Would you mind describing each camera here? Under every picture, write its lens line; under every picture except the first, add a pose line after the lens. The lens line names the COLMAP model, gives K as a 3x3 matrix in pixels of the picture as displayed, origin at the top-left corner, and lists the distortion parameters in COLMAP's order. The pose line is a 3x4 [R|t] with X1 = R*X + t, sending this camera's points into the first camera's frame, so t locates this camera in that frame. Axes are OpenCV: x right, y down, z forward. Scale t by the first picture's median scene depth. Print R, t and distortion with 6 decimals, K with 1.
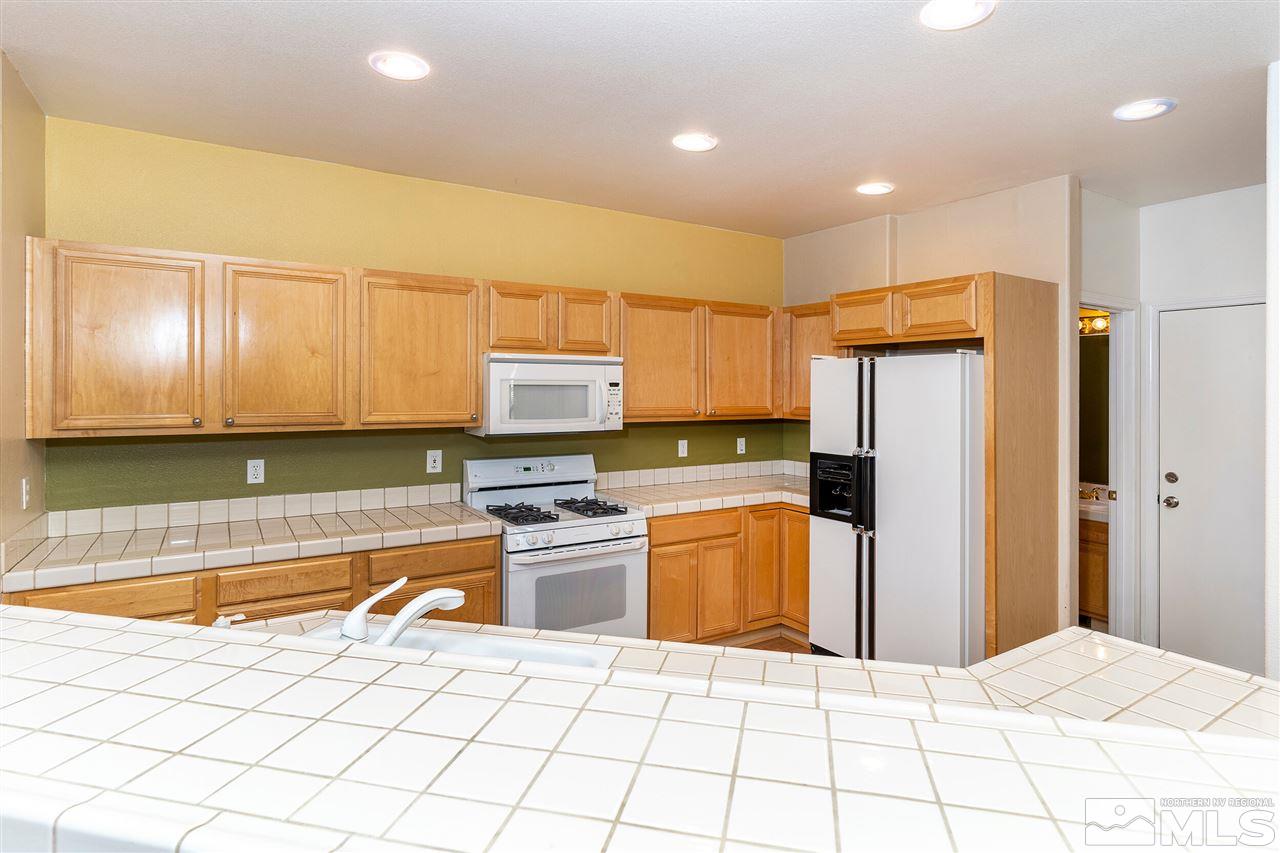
lens RADIAL K [[666.8, 0, 623.5], [0, 666.8, 387.9], [0, 0, 1]] dist [0.032119, 0.000070]
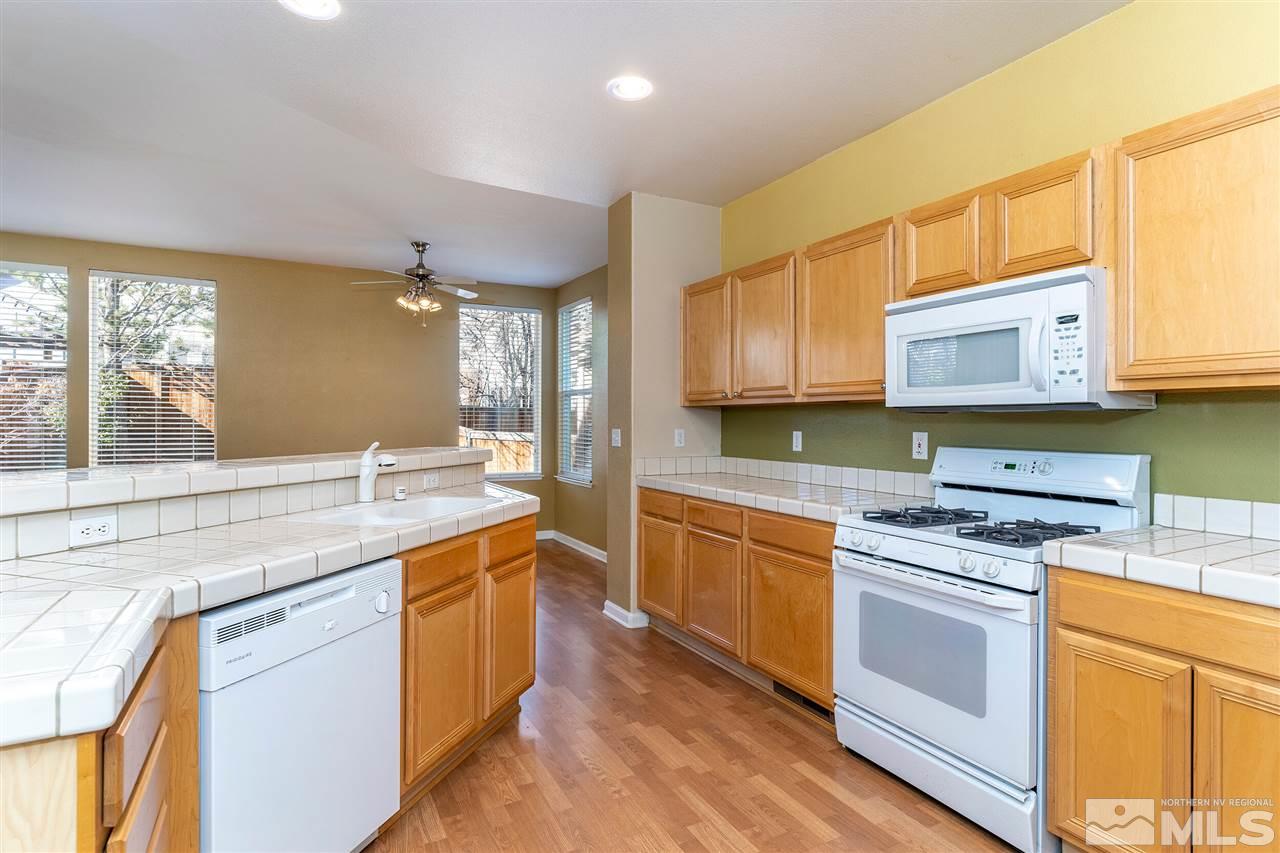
lens RADIAL K [[658.8, 0, 640.0], [0, 658.8, 426.5], [0, 0, 1]] dist [-0.001954, -0.000192]
pose [[-0.055479, 0.003146, -0.998455, 0.555258], [-0.006159, 0.999975, 0.003493, 0.084667], [0.998441, 0.006343, -0.055458, 0.692725]]
